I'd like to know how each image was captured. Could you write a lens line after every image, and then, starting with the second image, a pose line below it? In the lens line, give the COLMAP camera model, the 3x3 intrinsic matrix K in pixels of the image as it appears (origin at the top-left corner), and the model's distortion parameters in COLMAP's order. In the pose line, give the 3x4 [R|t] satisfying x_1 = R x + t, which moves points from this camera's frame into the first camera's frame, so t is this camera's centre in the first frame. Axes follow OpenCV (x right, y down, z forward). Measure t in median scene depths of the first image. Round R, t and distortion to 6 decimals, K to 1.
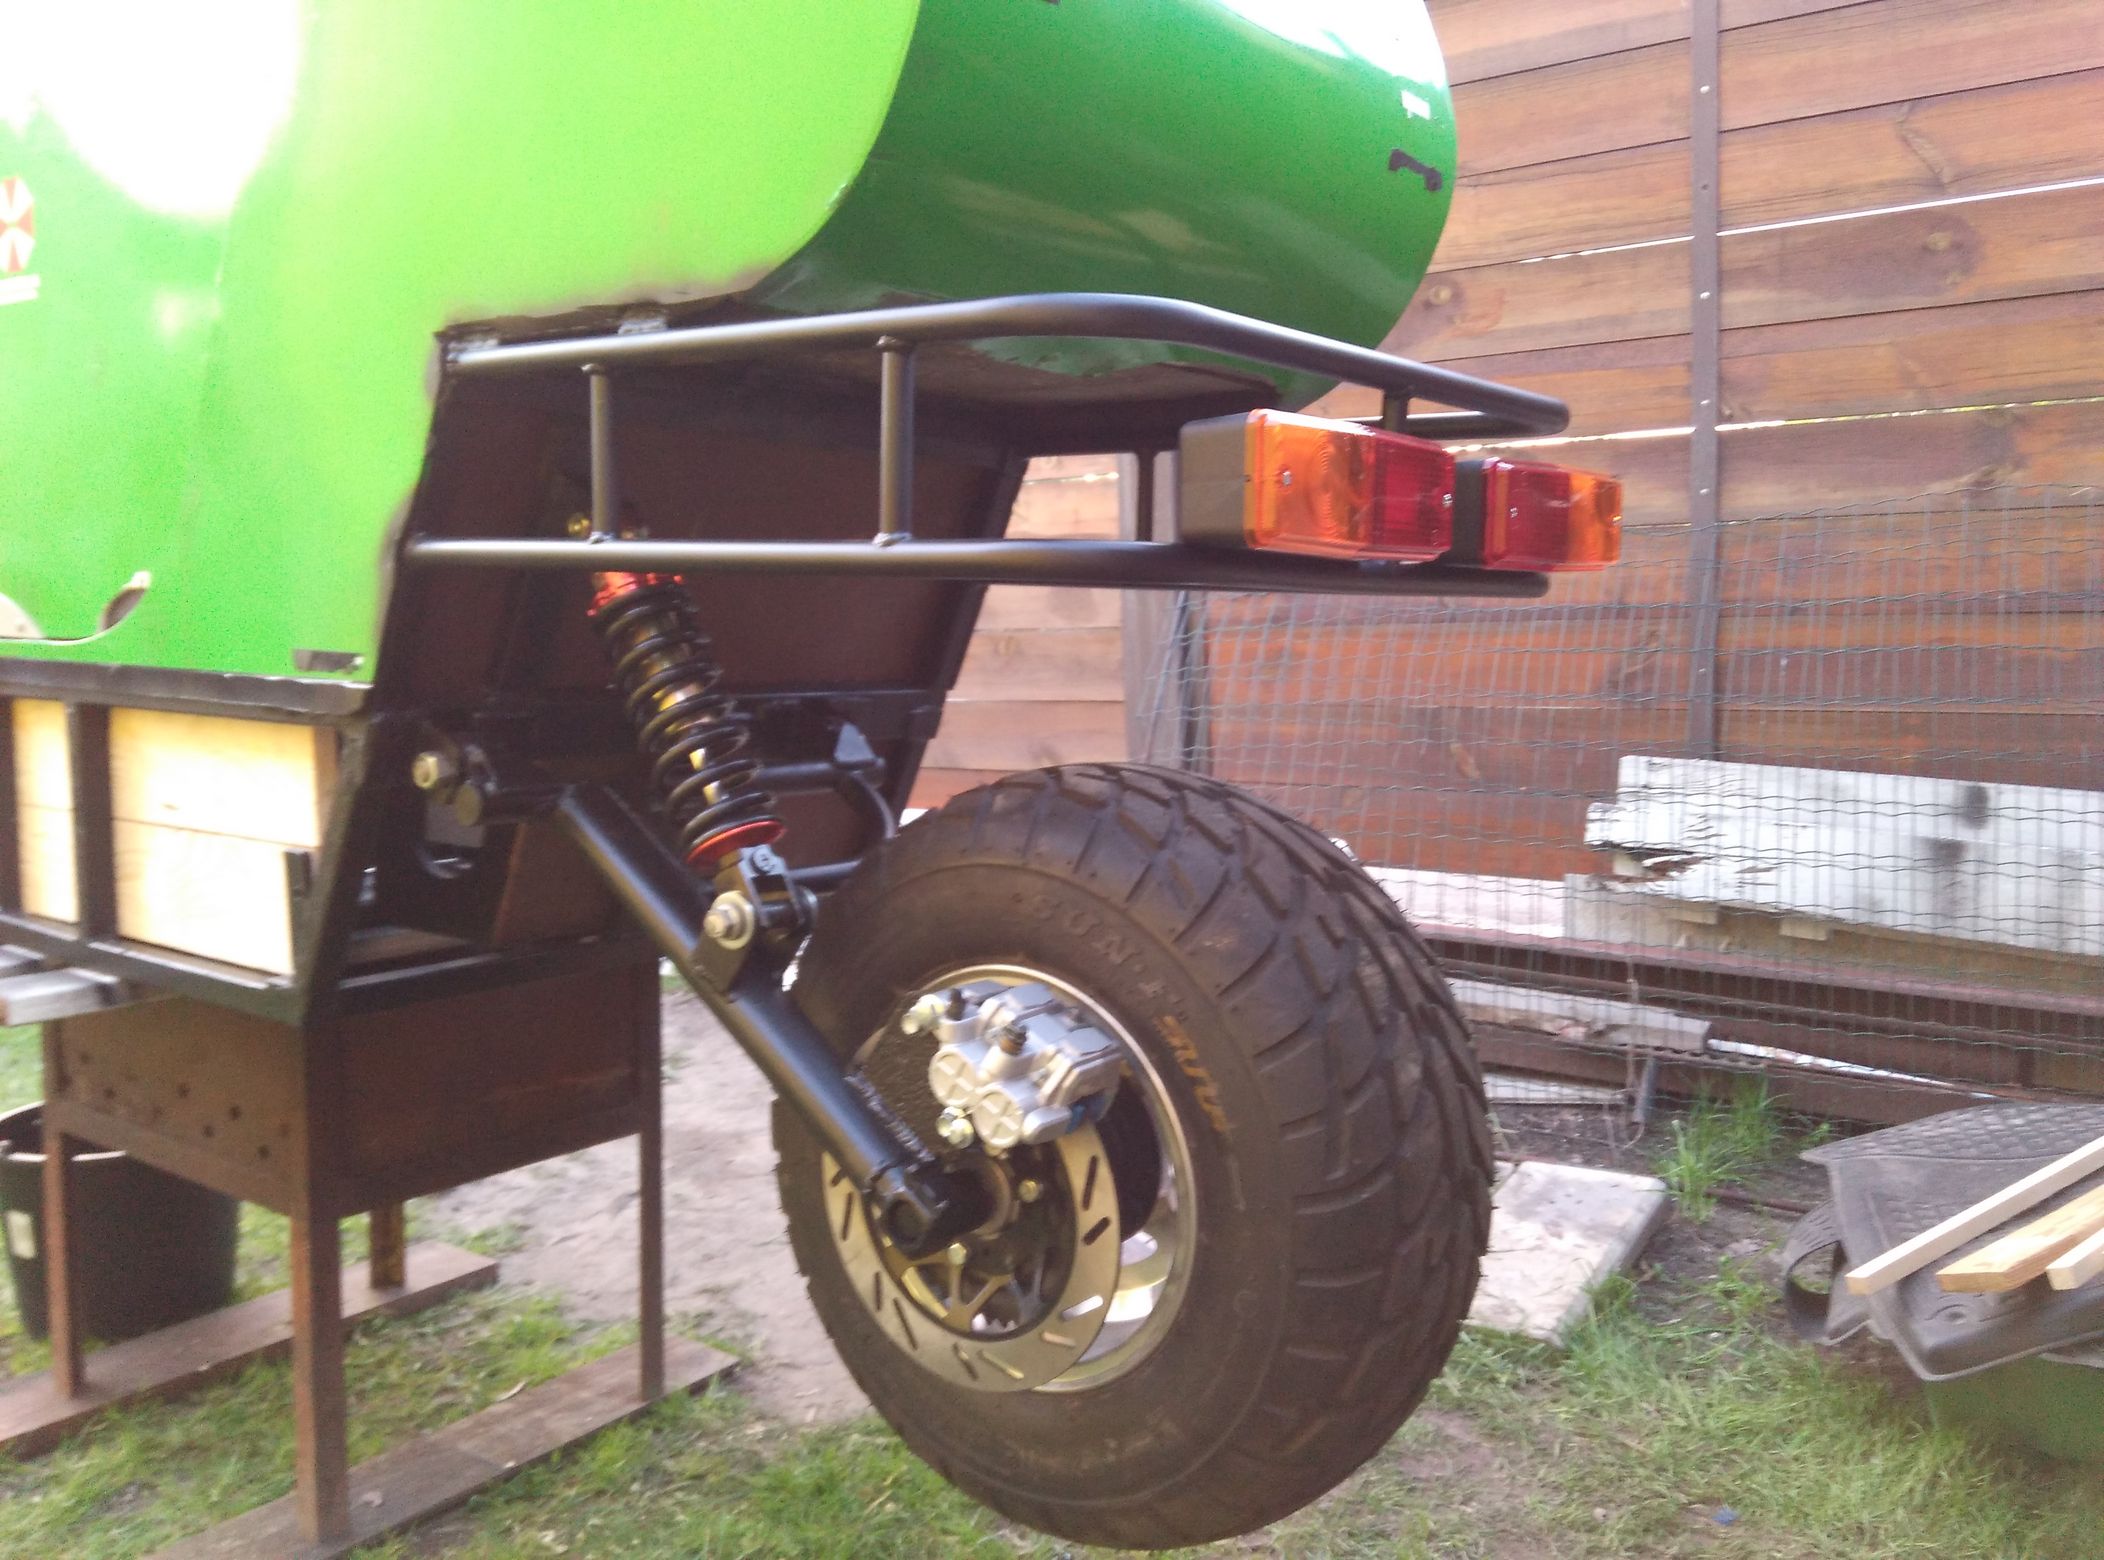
lens RADIAL K [[1740.1, 0, 1055.7], [0, 1740.1, 766.6], [0, 0, 1]] dist [0.047359, -0.019742]
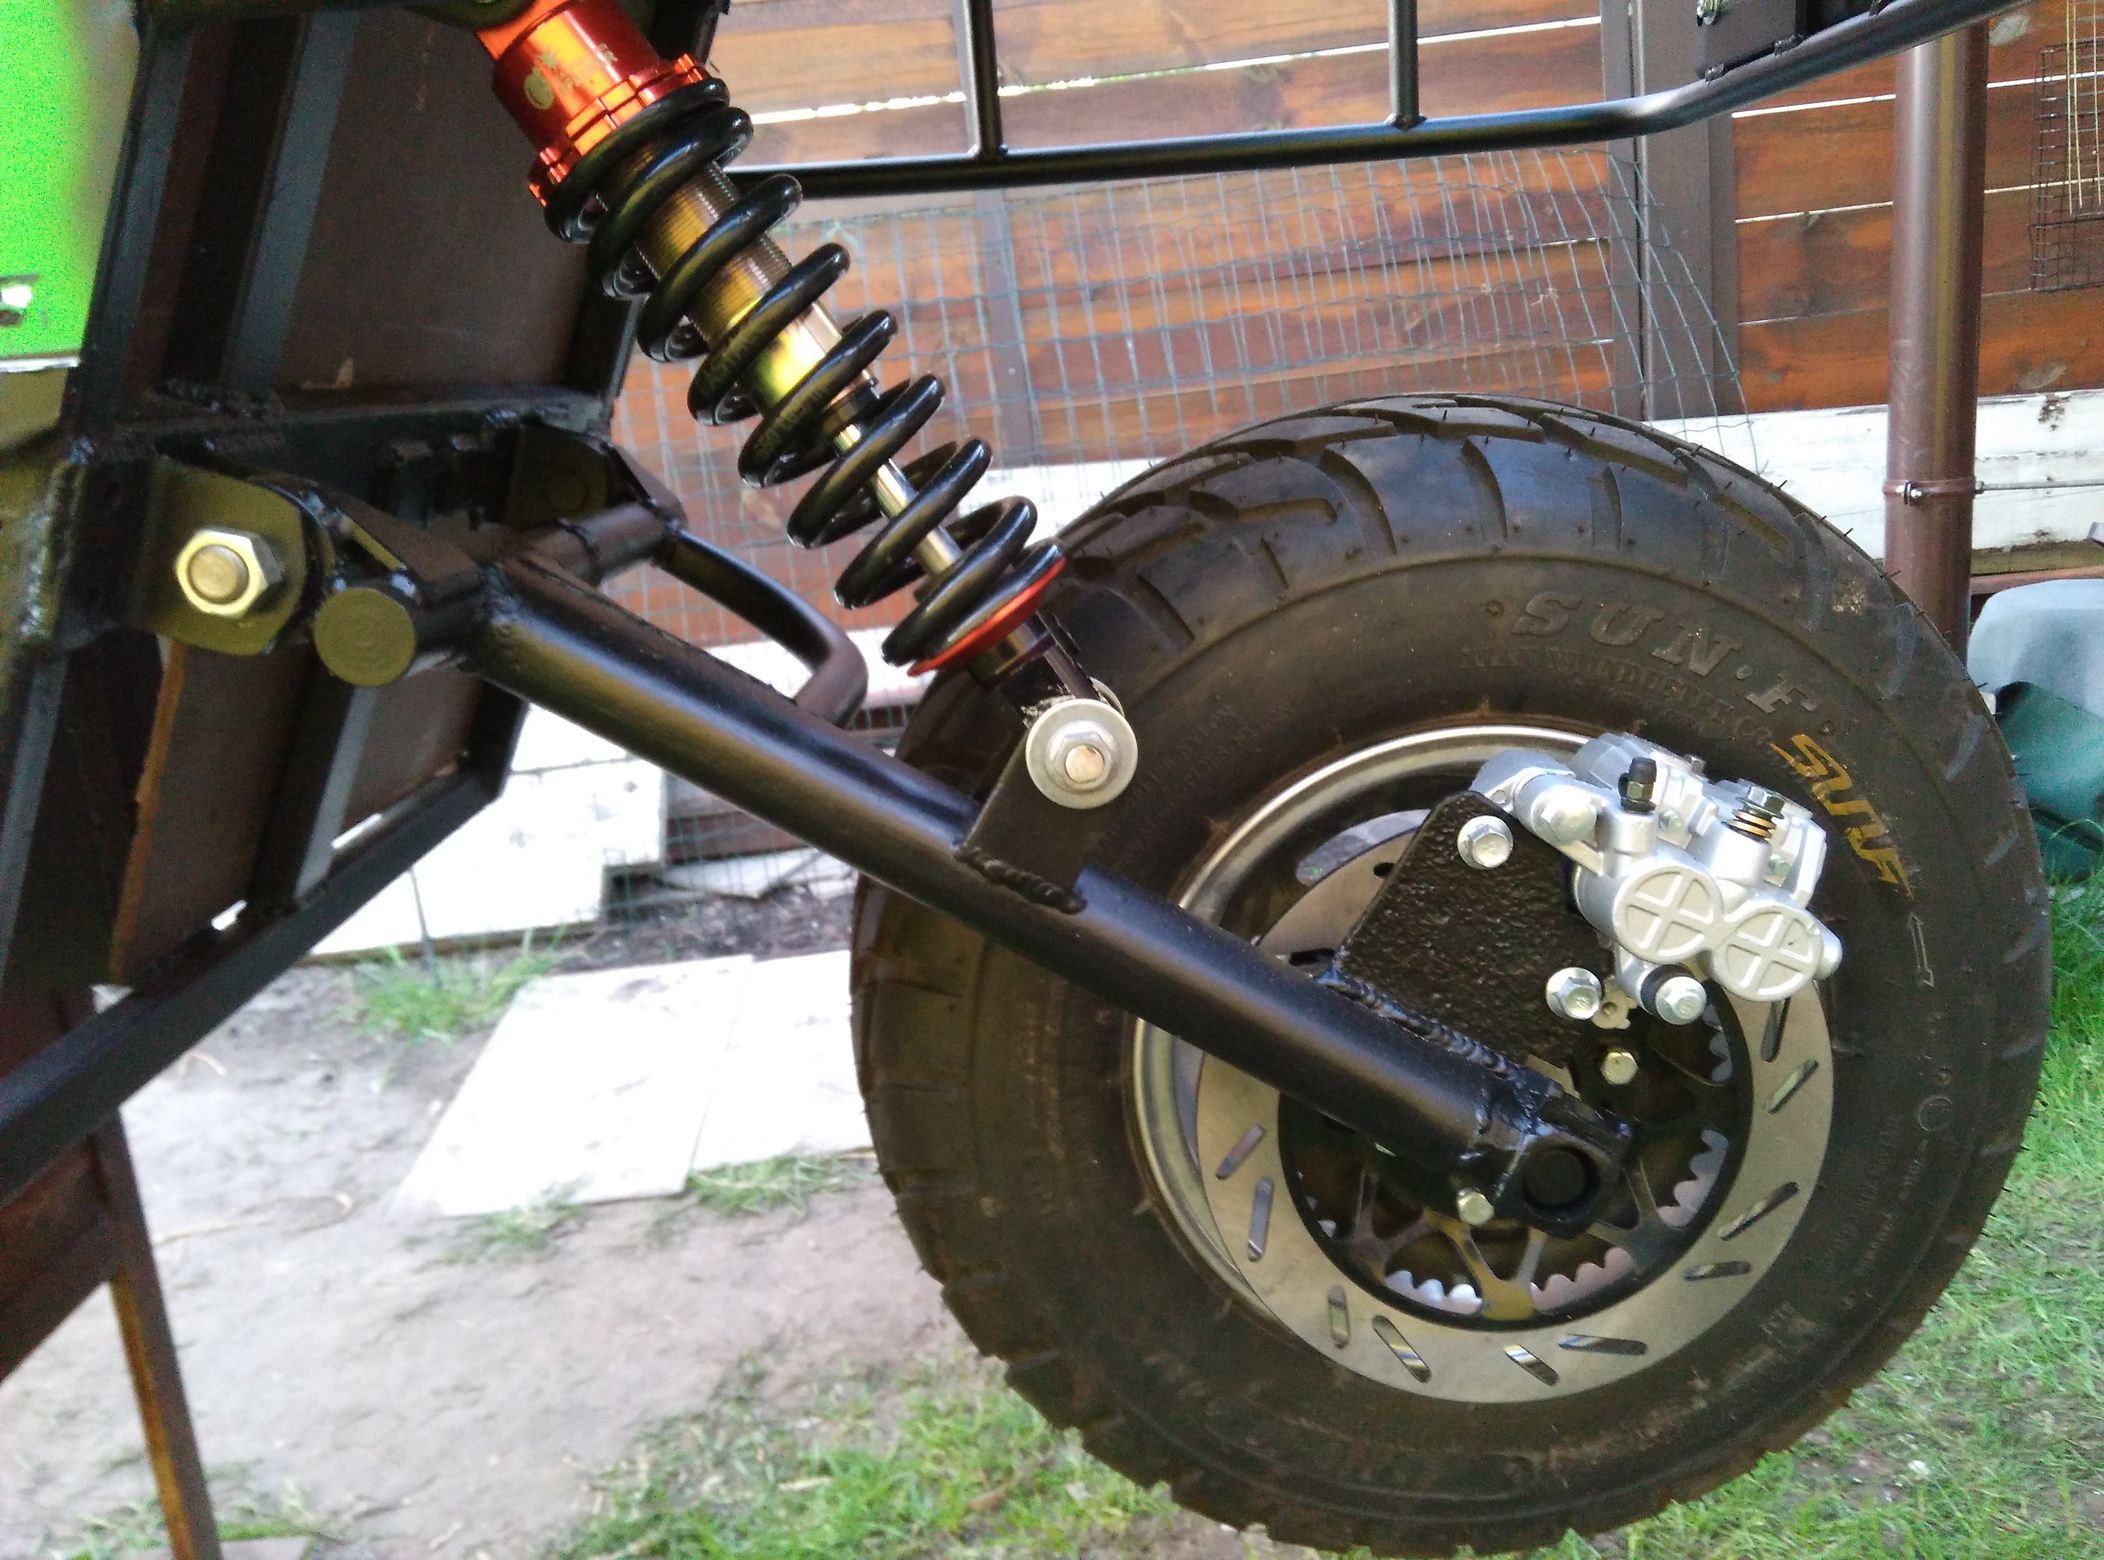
lens RADIAL K [[1740.1, 0, 1039.8], [0, 1740.1, 797.7], [0, 0, 1]] dist [0.047359, -0.019742]
pose [[0.787885, -0.226755, 0.572555, -0.458988], [0.151961, 0.972578, 0.176068, 0.009302], [-0.596779, -0.051715, 0.800738, 0.568341]]
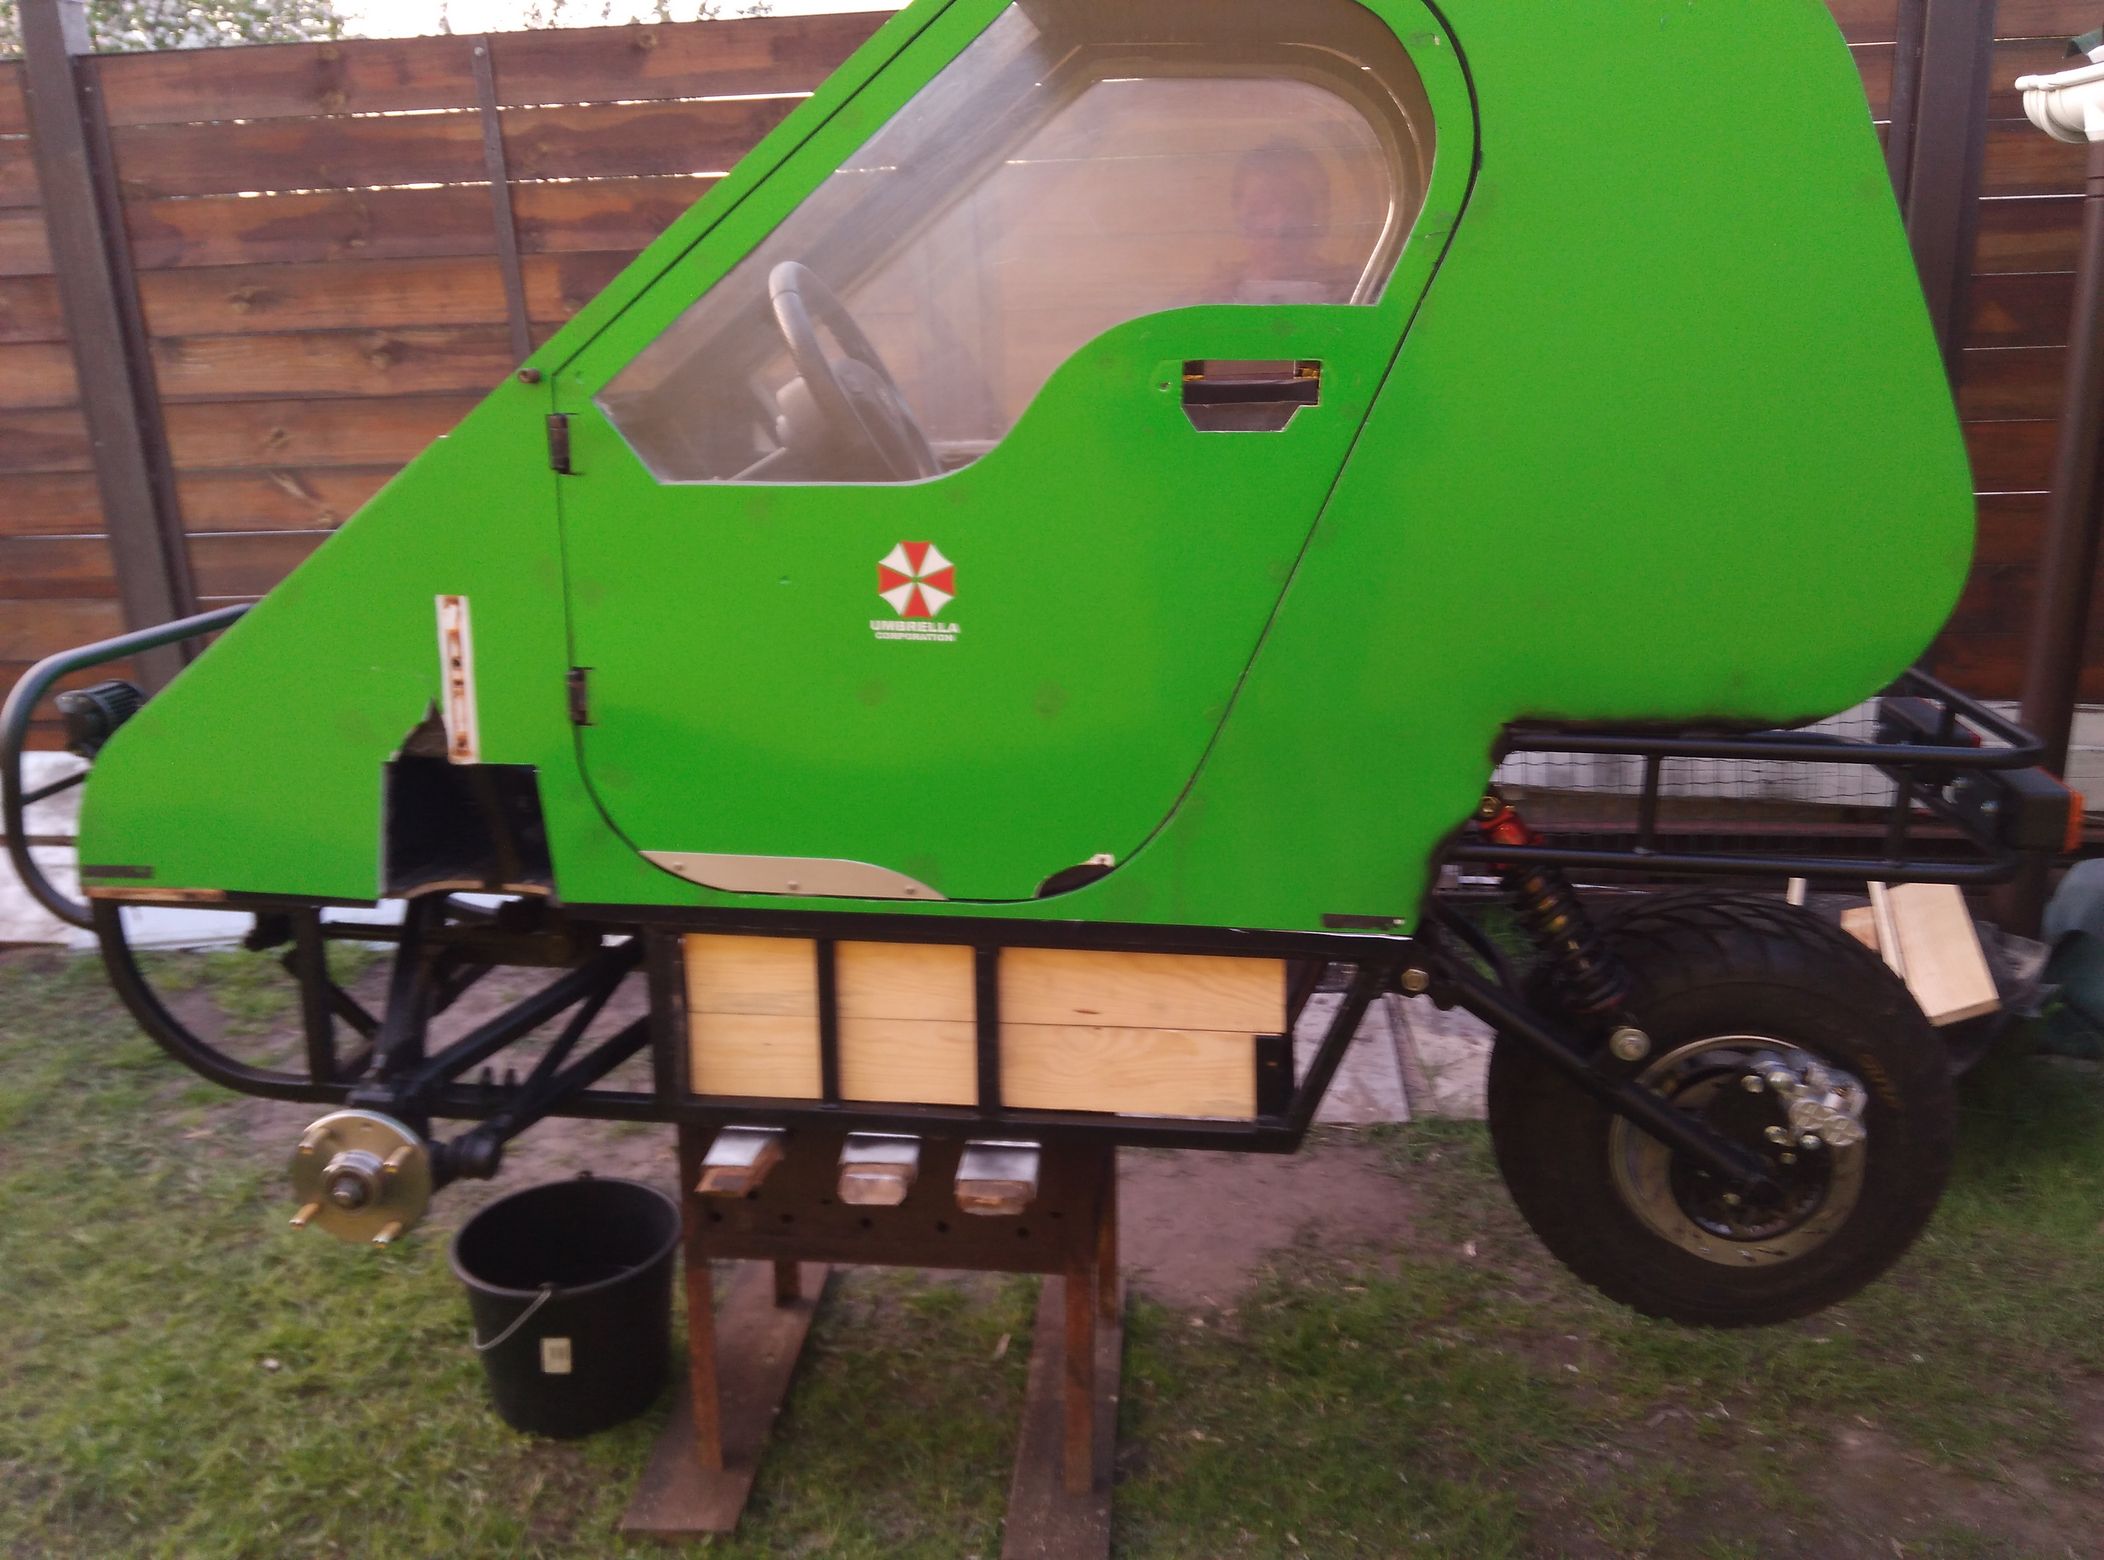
lens RADIAL K [[1740.1, 0, 1045.3], [0, 1740.1, 742.0], [0, 0, 1]] dist [0.047359, -0.019742]
pose [[0.863366, -0.131455, 0.487153, -1.367186], [0.055835, 0.984428, 0.166687, -0.479005], [-0.501479, -0.116712, 0.857261, -0.117327]]
